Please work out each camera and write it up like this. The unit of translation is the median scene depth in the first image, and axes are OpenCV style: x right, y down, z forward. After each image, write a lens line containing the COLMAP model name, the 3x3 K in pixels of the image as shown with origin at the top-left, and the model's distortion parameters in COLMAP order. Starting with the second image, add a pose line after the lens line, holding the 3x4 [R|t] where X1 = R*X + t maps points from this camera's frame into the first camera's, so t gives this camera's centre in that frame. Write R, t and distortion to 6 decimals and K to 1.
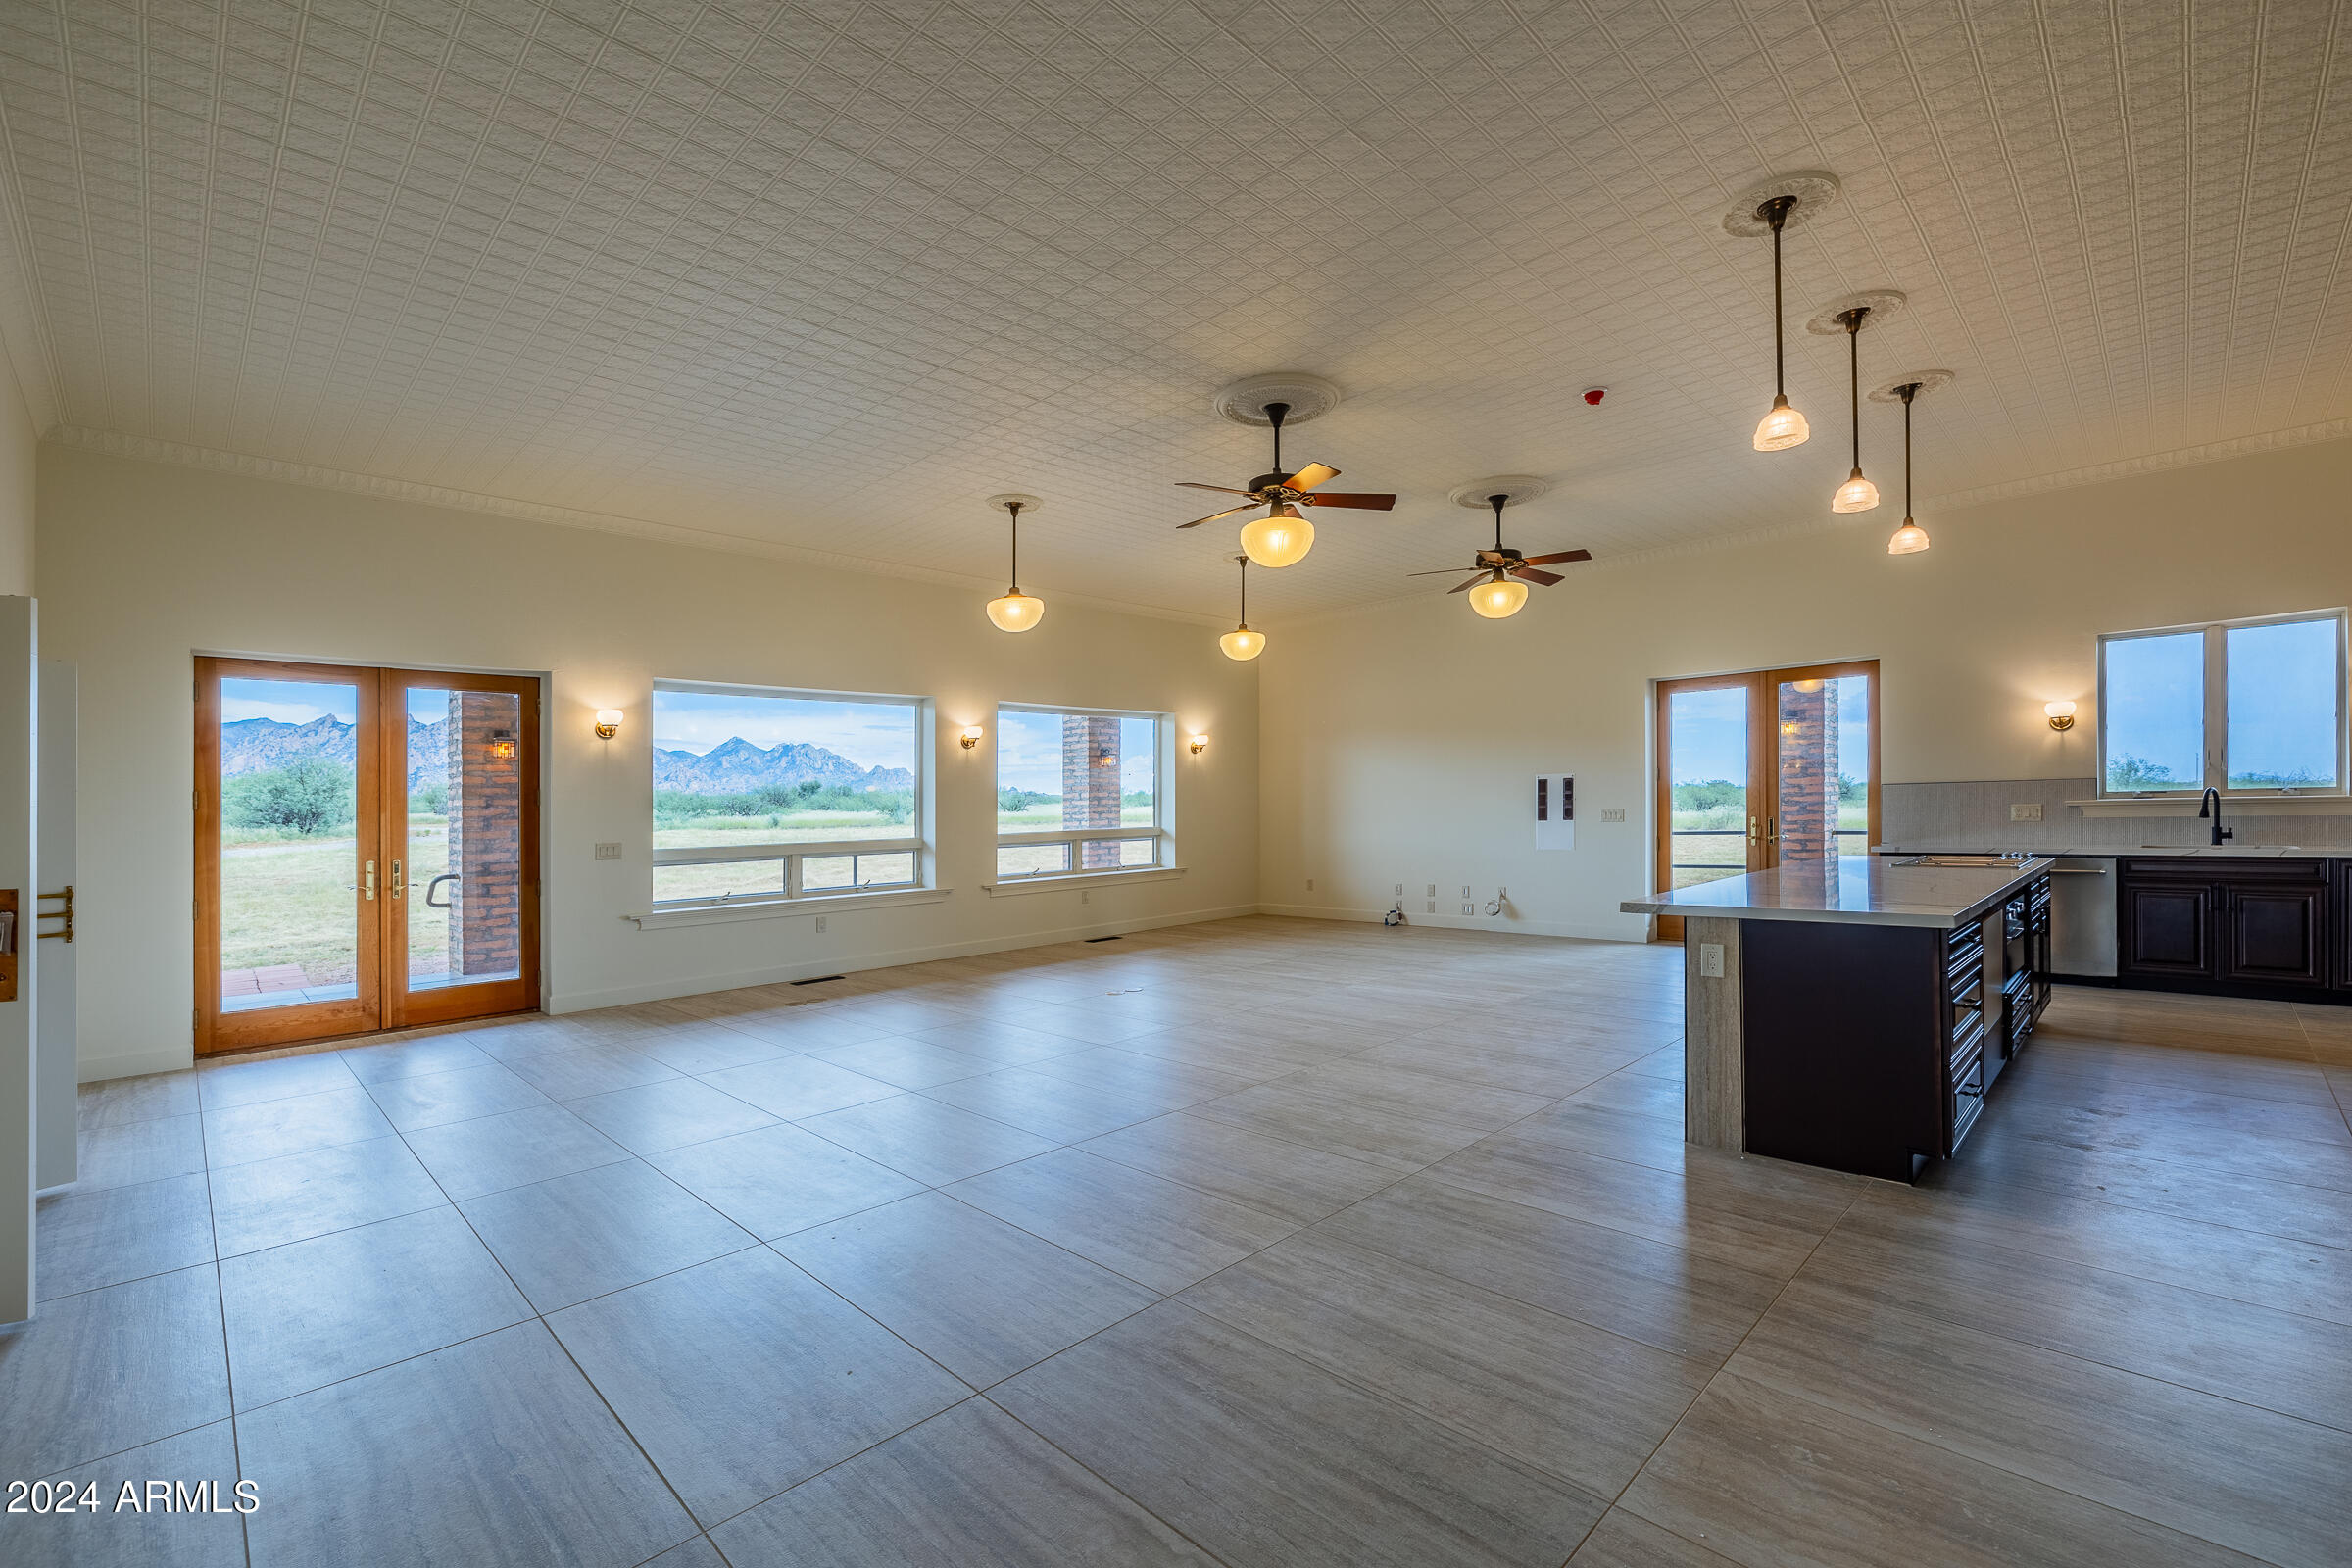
lens RADIAL K [[1004.5, 0, 1209.8], [0, 1004.5, 787.0], [0, 0, 1]] dist [-0.010765, 0.000180]
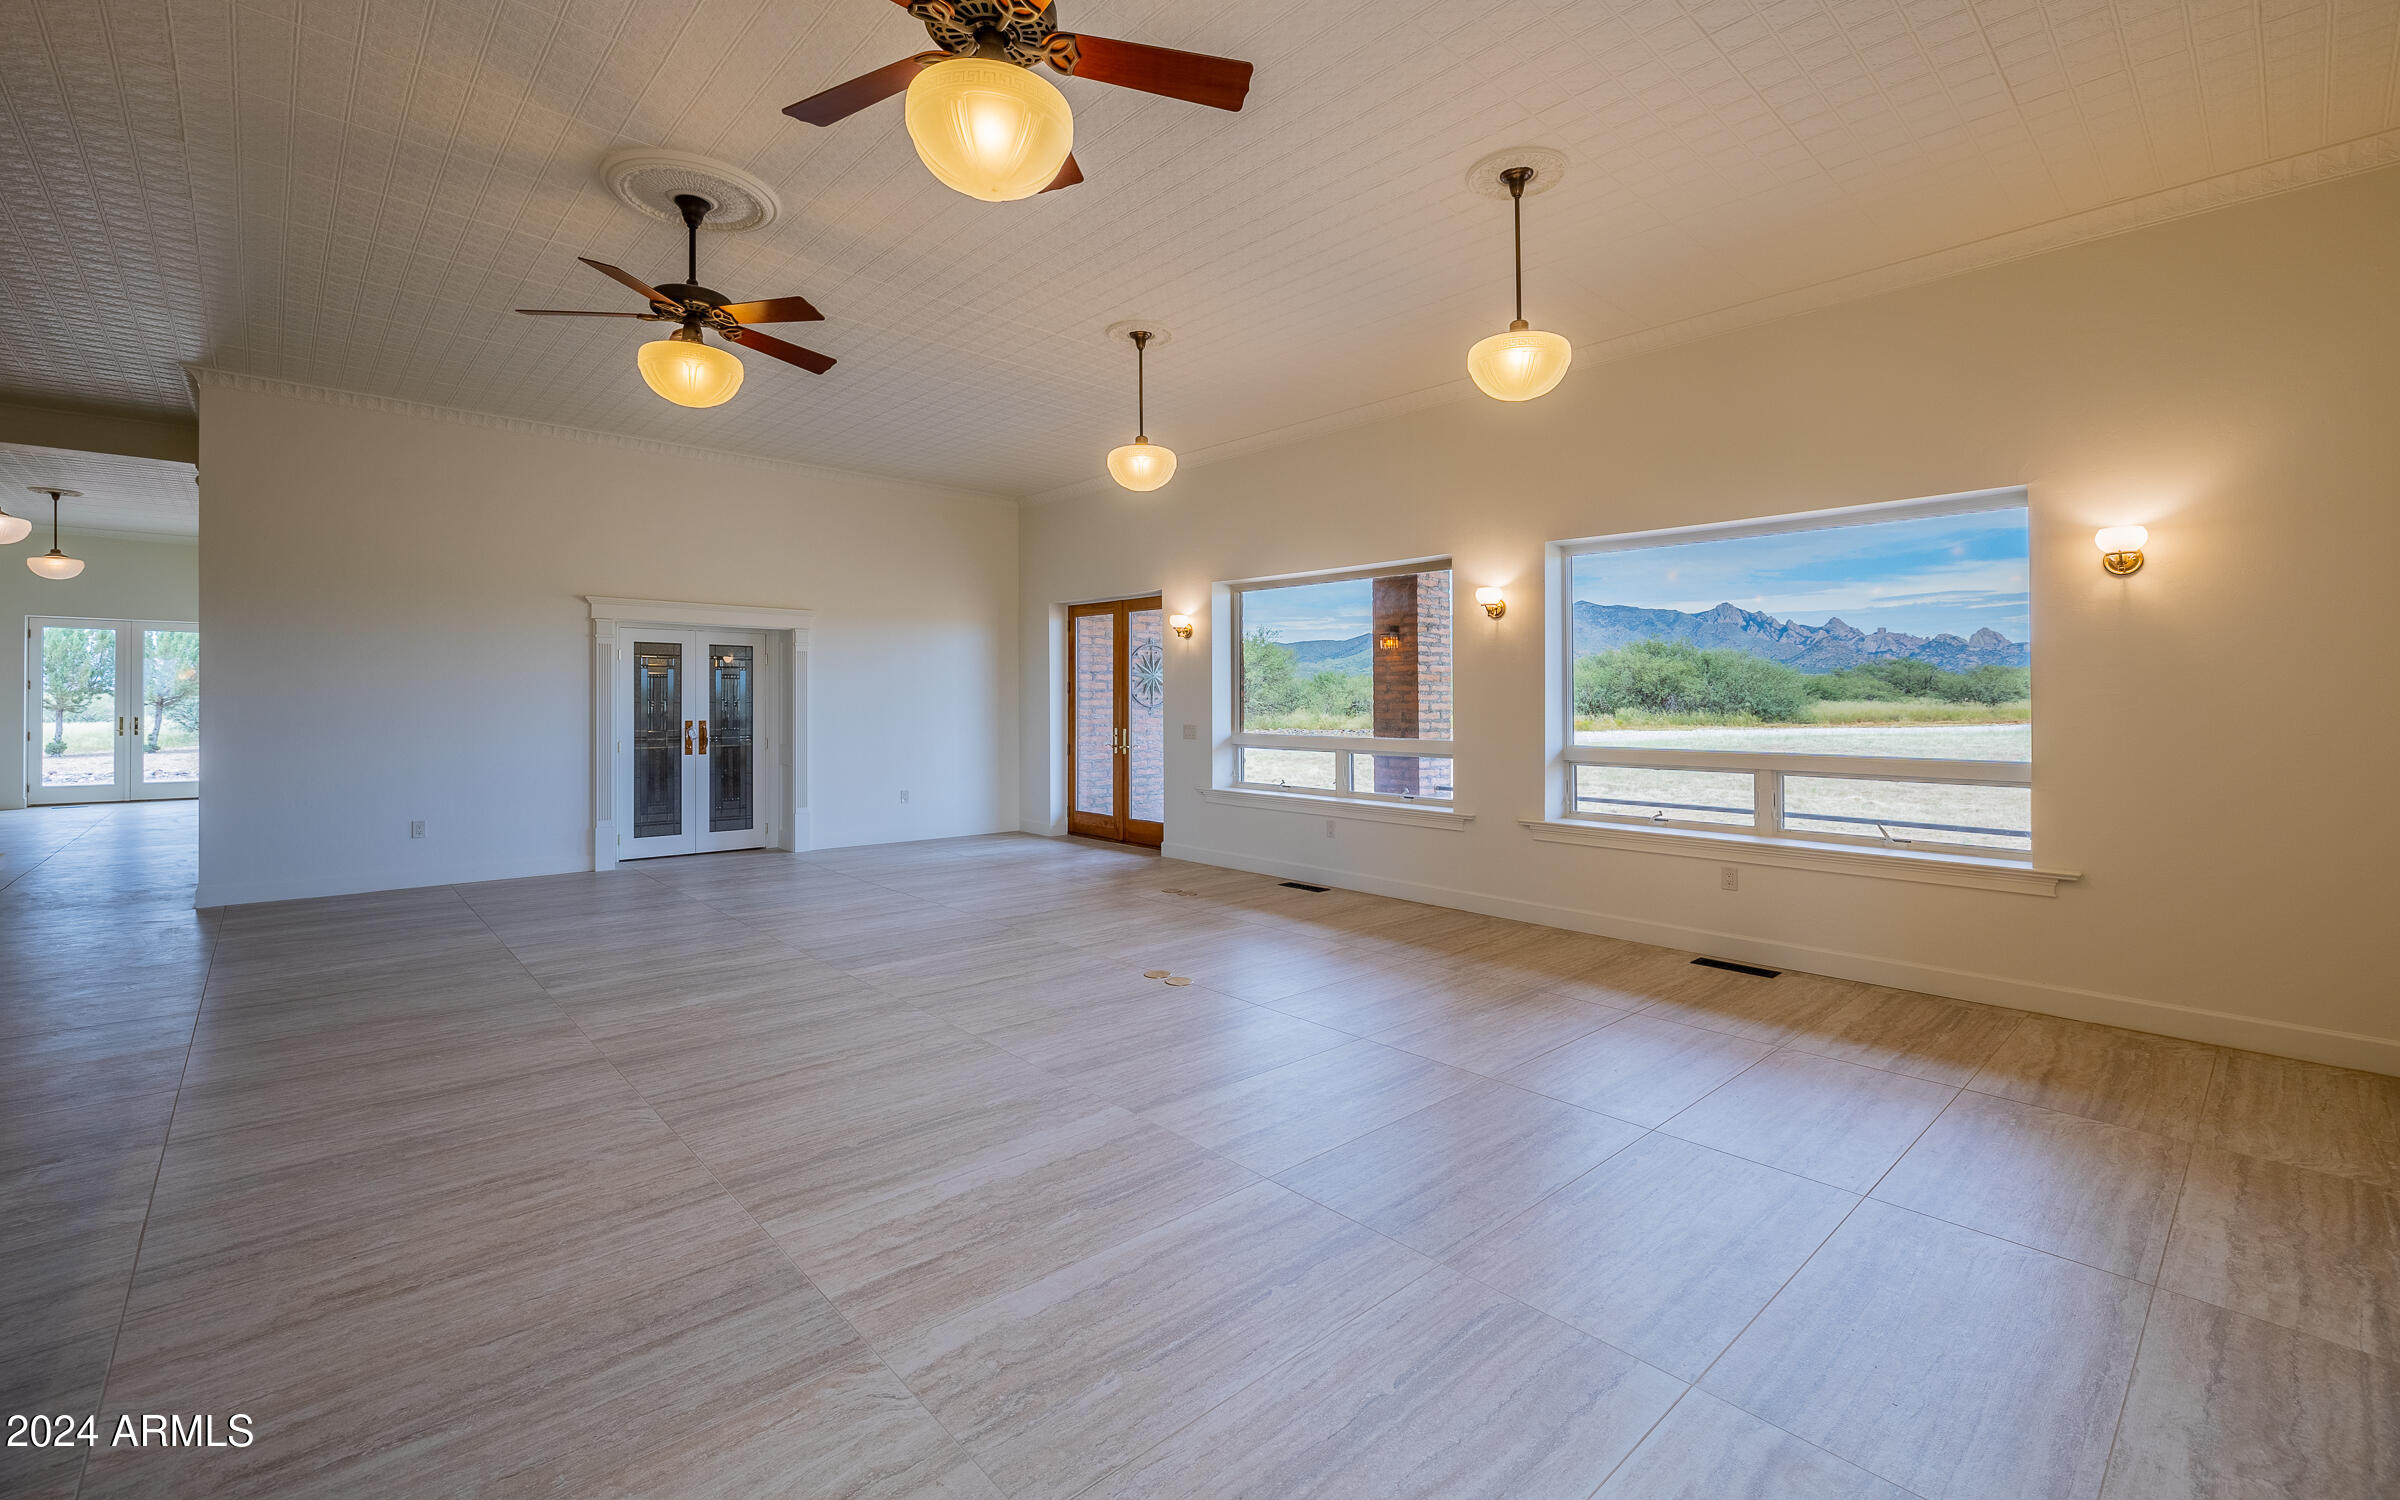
lens RADIAL K [[1030.6, 0, 1200.2], [0, 1030.6, 688.9], [0, 0, 1]] dist [-0.006003, -0.000124]
pose [[-0.060723, 0.013223, -0.998067, 0.512821], [0.016878, 0.999783, 0.012219, -0.001803], [0.998012, -0.016103, -0.060933, 0.893682]]
